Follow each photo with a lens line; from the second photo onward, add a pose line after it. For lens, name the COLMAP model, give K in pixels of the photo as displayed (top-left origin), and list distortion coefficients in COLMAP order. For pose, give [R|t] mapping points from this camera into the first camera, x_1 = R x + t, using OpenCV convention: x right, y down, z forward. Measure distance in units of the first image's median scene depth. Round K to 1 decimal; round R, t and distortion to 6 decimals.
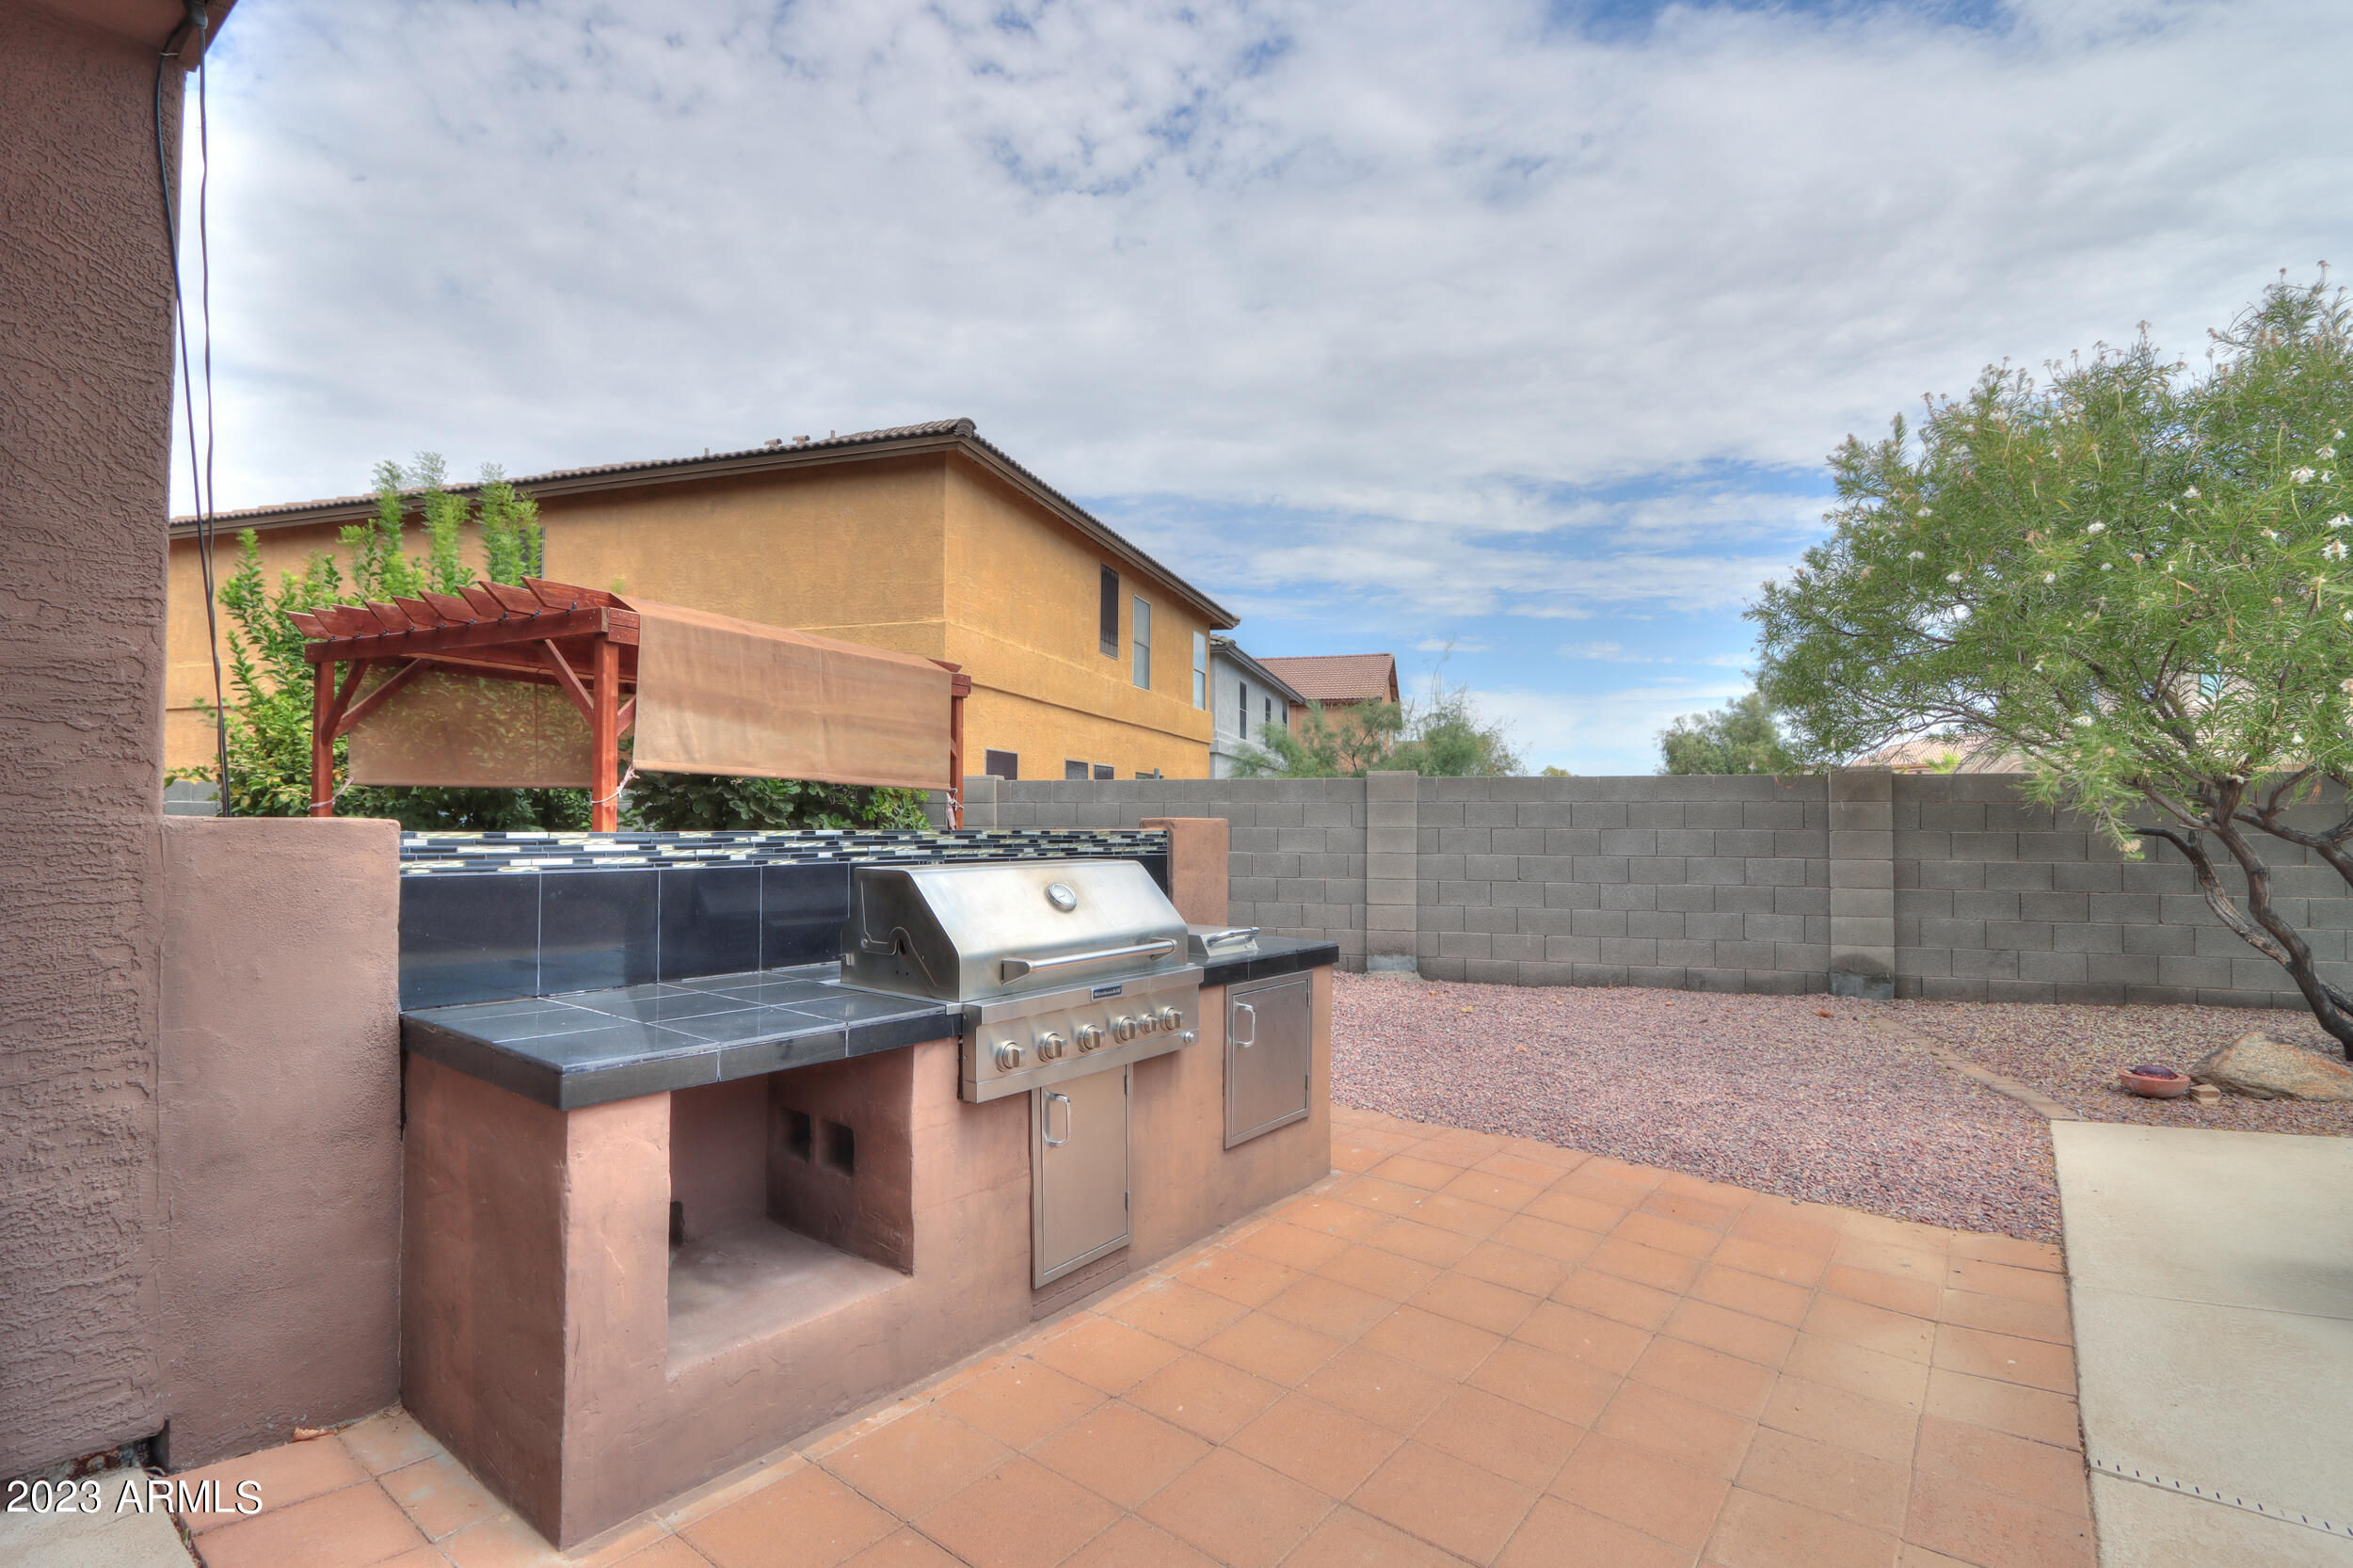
lens RADIAL K [[1107.8, 0, 1165.5], [0, 1107.8, 797.2], [0, 0, 1]] dist [-0.015405, -0.000197]
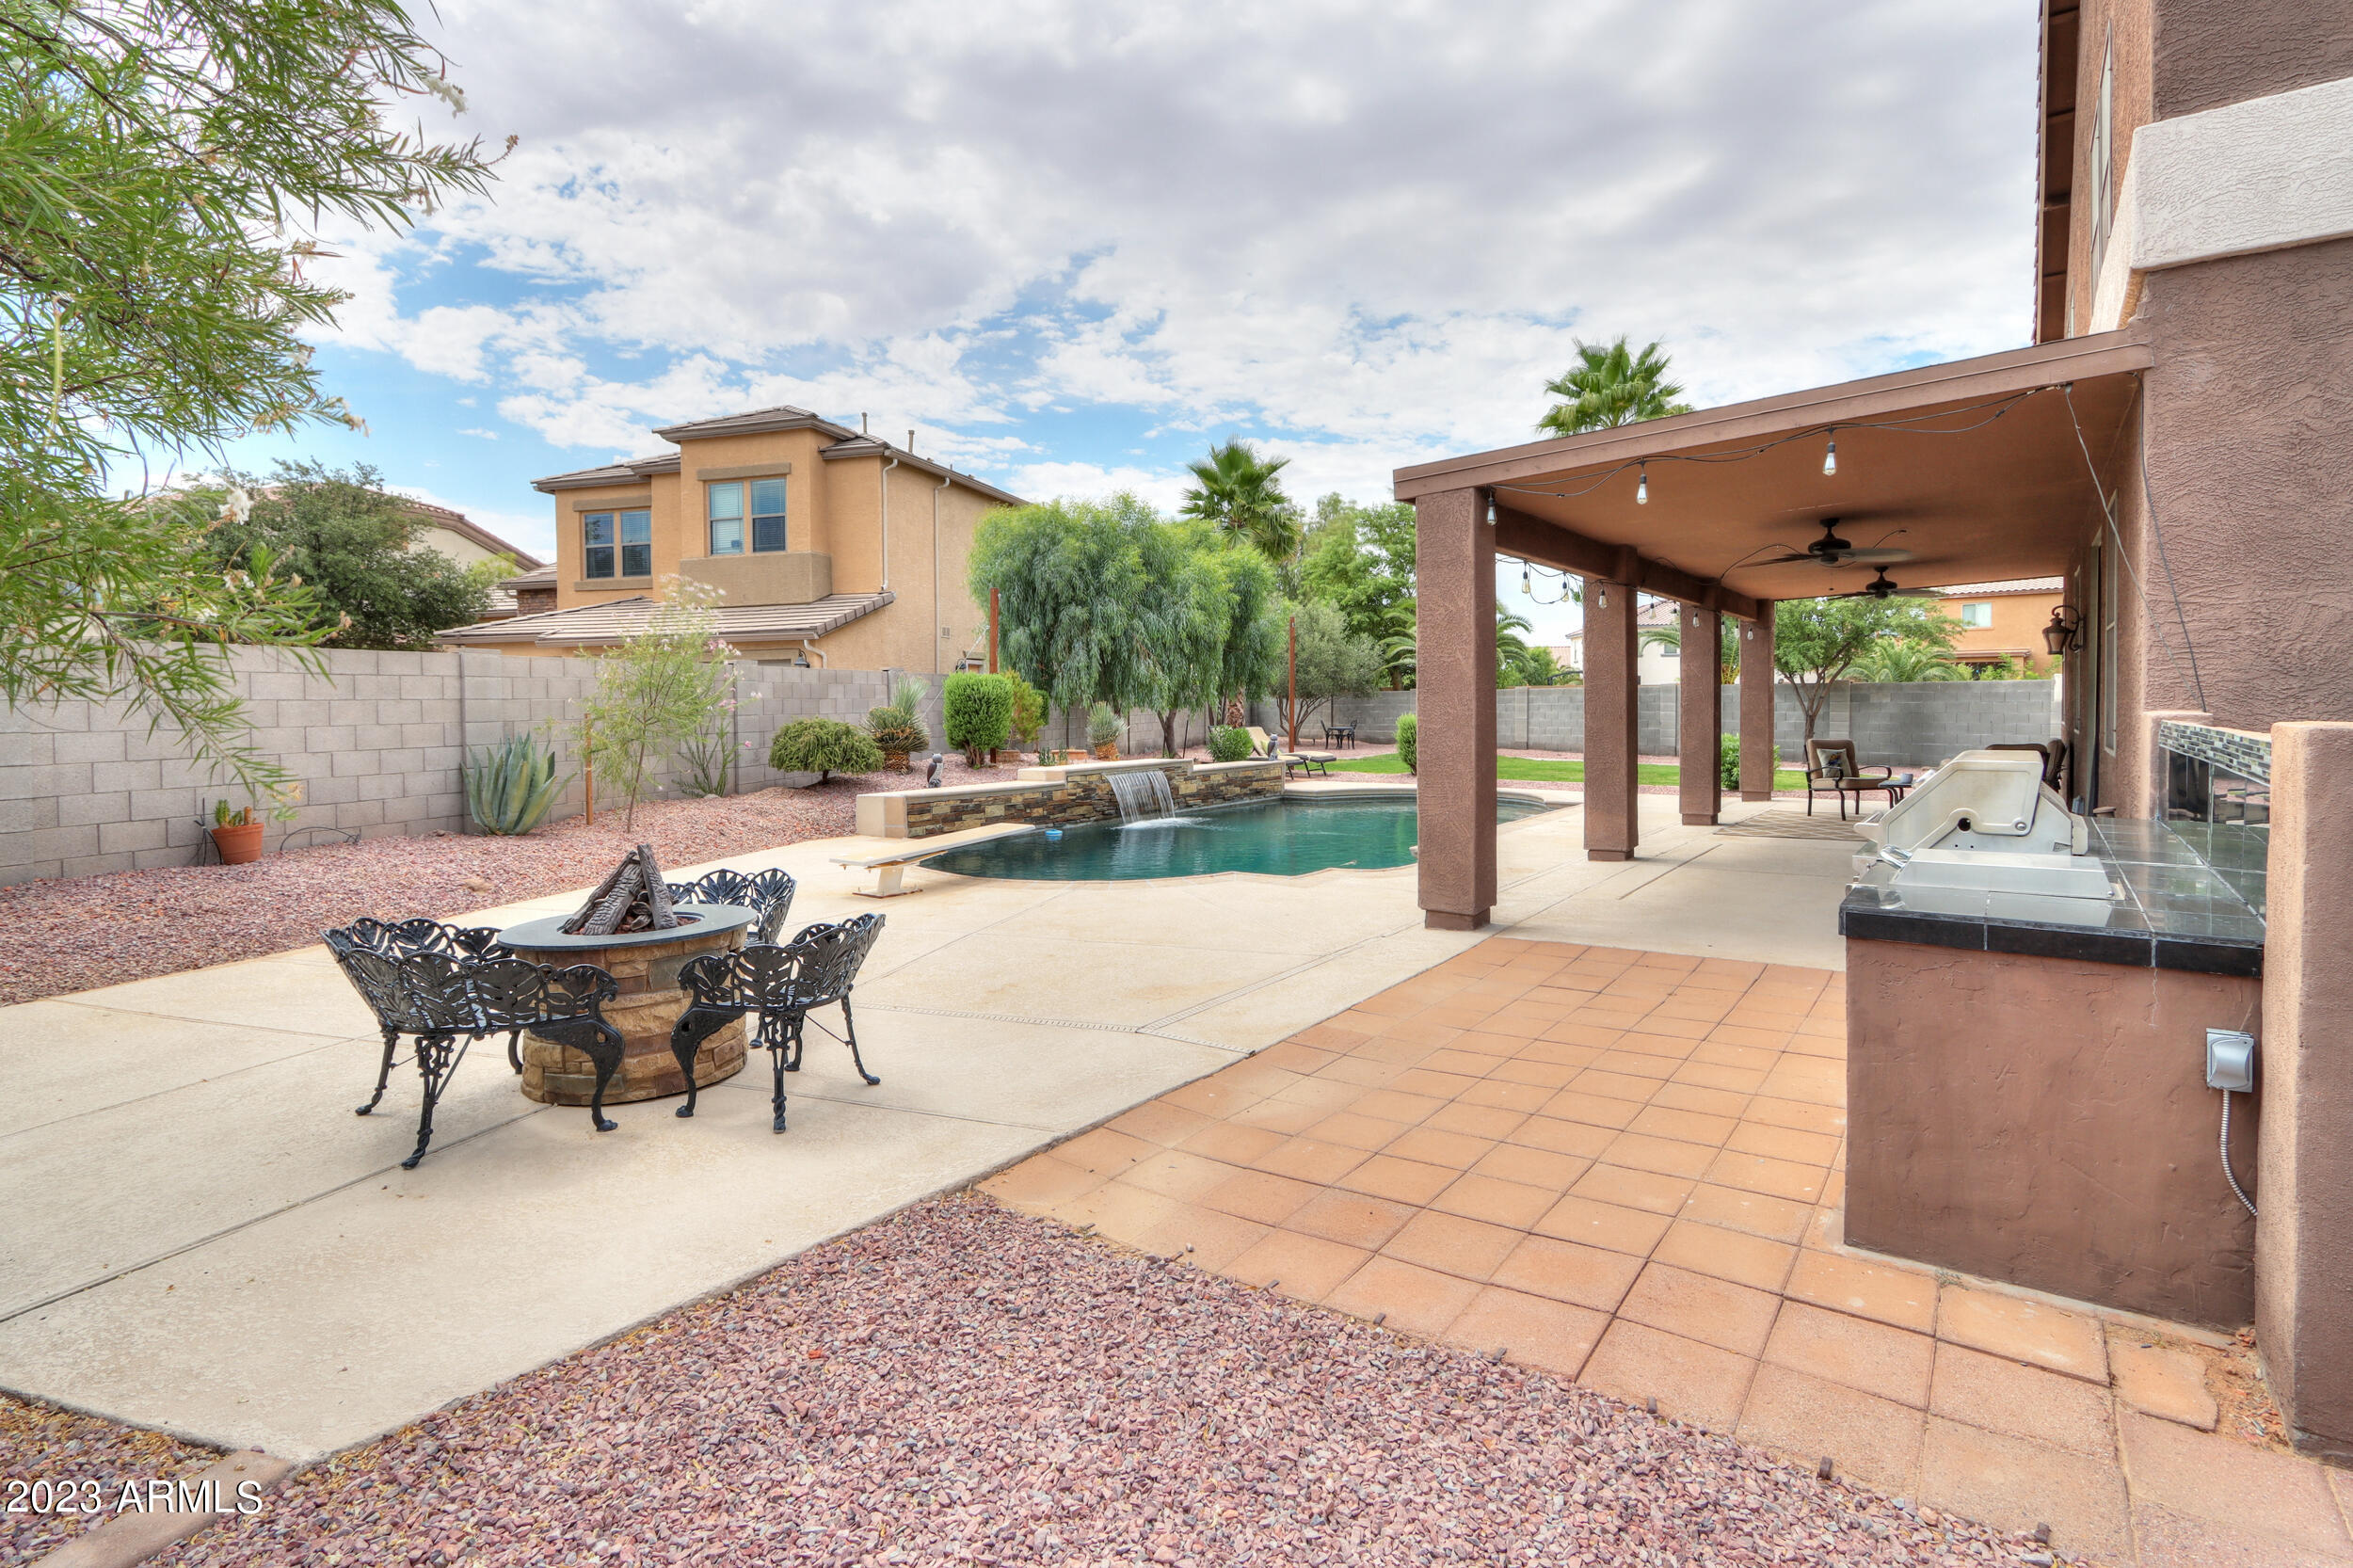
lens RADIAL K [[1131.9, 0, 1179.7], [0, 1131.9, 729.6], [0, 0, 1]] dist [-0.008795, 0.000615]
pose [[-0.999885, 0.004121, -0.014576, 0.361878], [0.004074, 0.999986, 0.003230, 0.012907], [0.014589, 0.003171, -0.999889, 1.073214]]
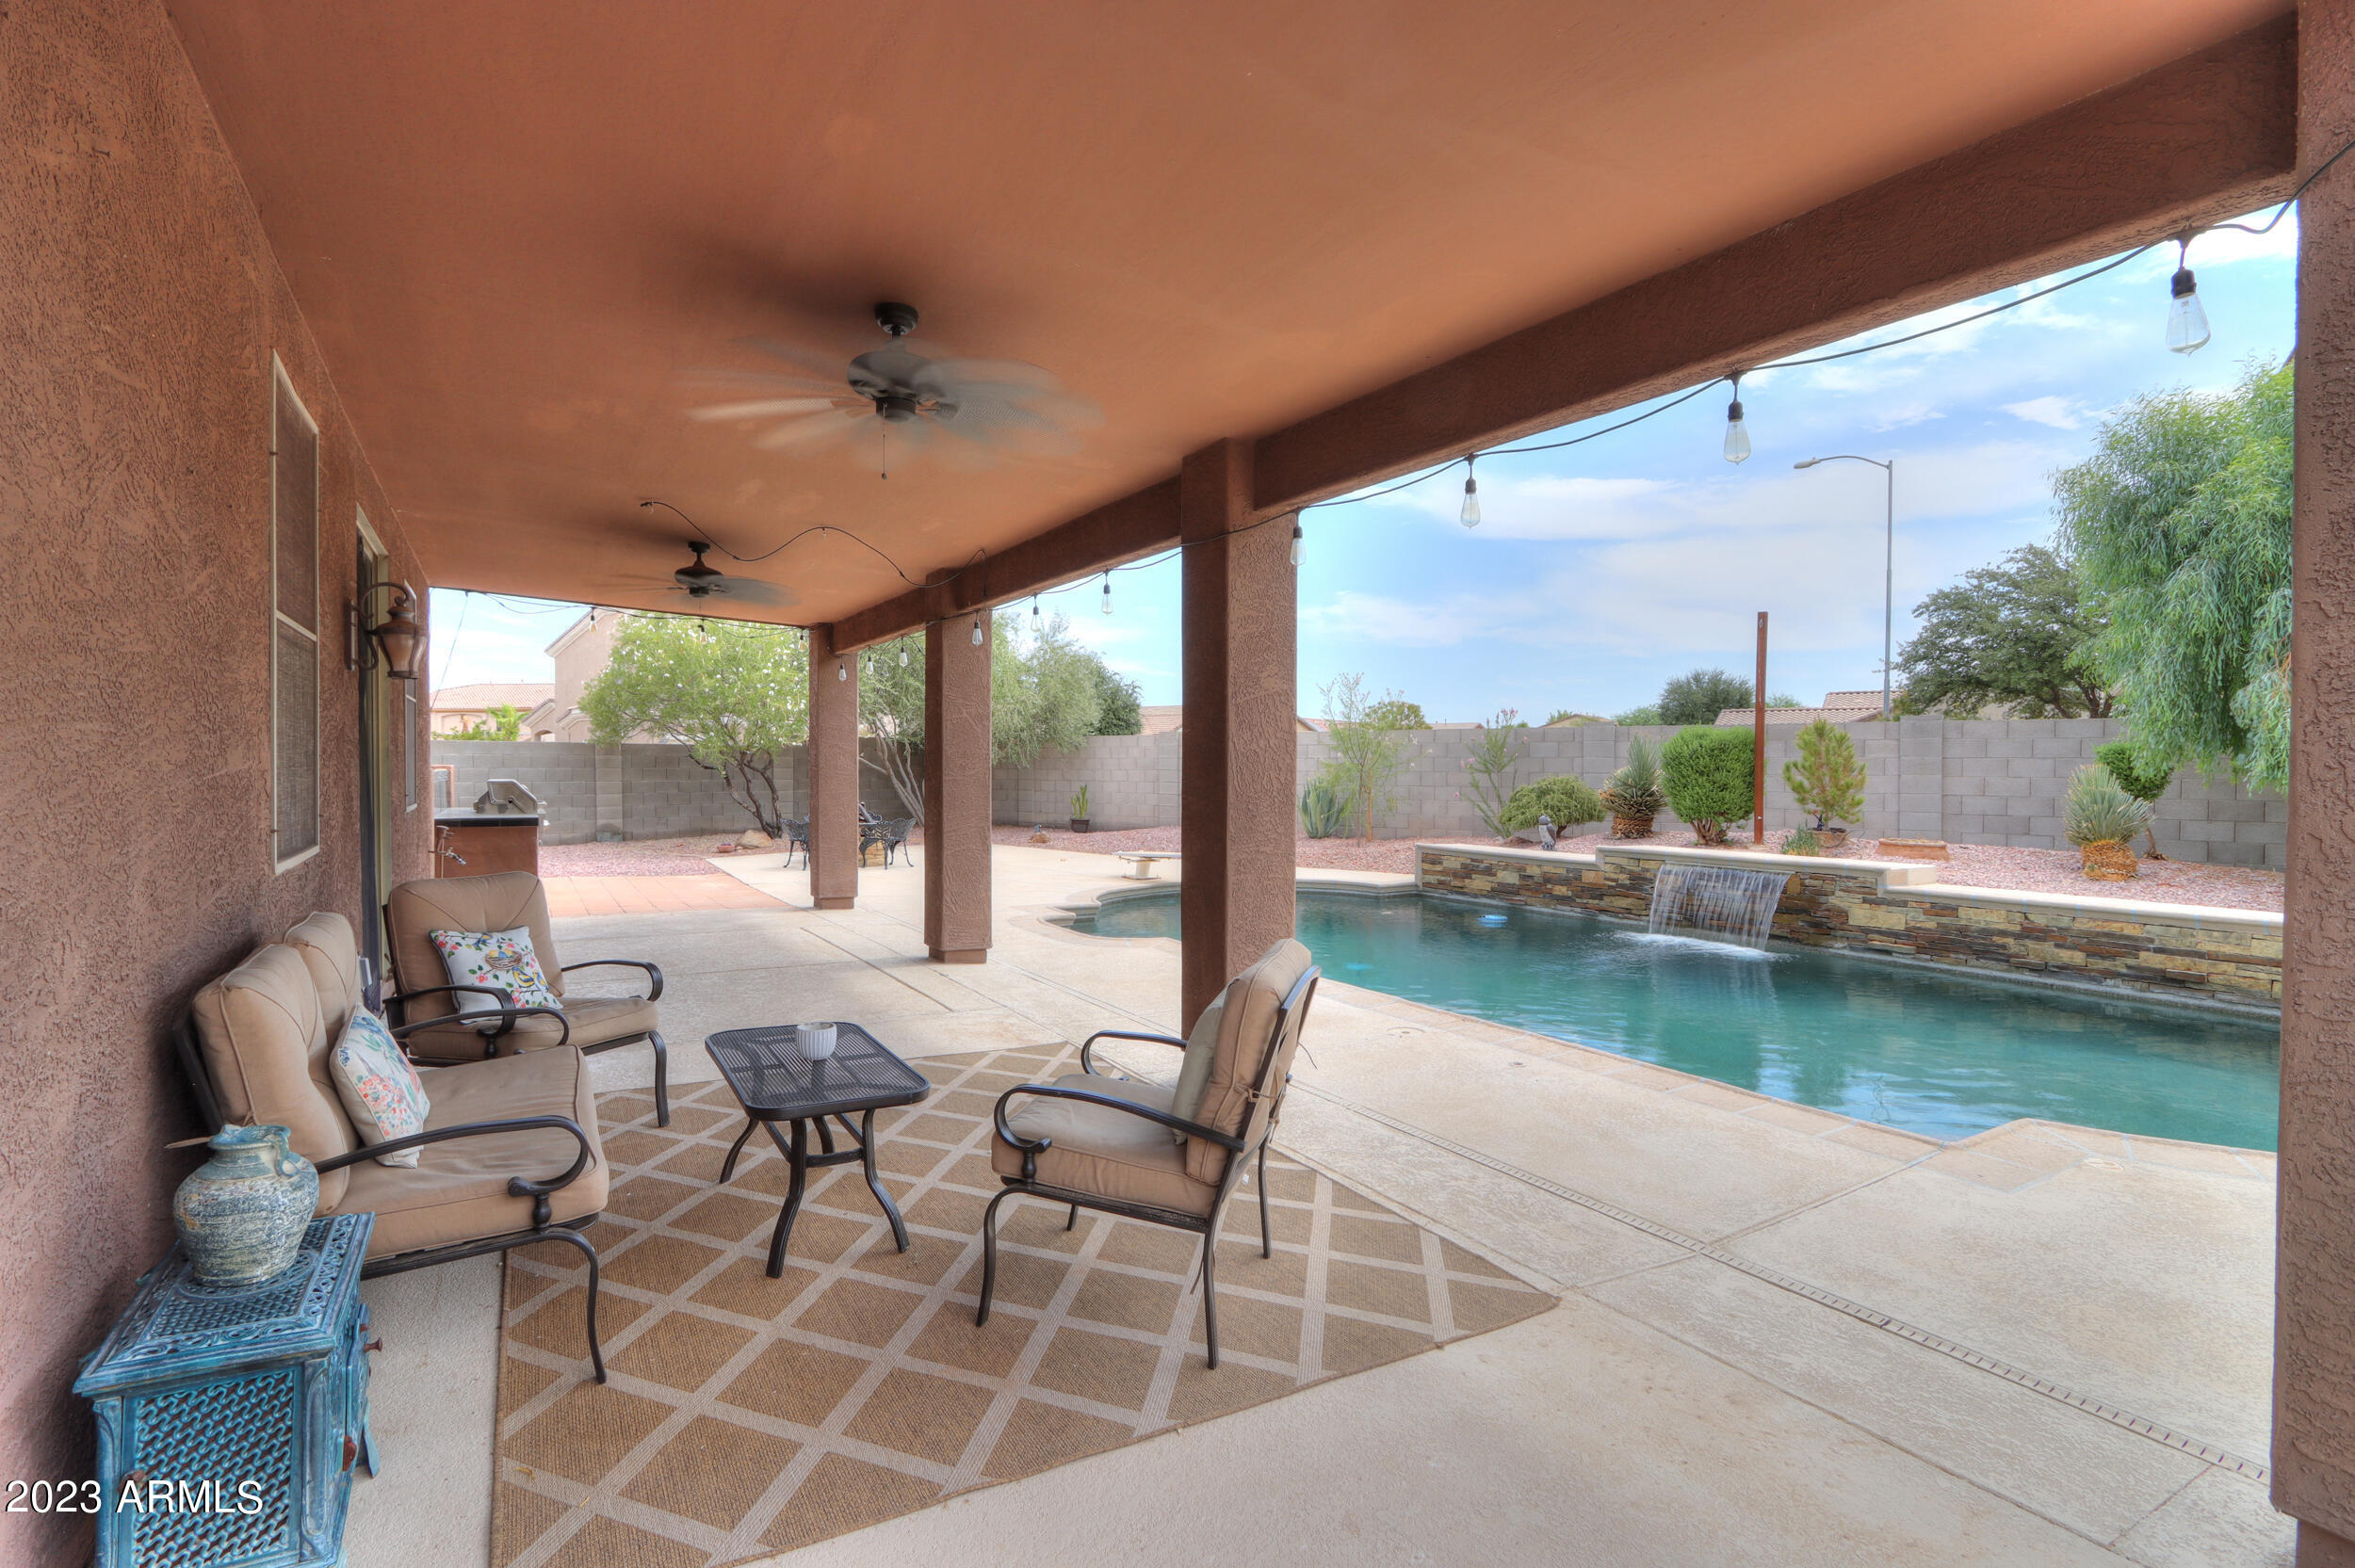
lens RADIAL K [[1093.9, 0, 1150.4], [0, 1093.9, 781.6], [0, 0, 1]] dist [-0.012276, 0.000331]
pose [[0.375493, -0.017960, 0.926651, -1.252445], [-0.021960, 0.999359, 0.028268, -0.036562], [-0.926565, -0.030964, 0.374858, -1.057958]]
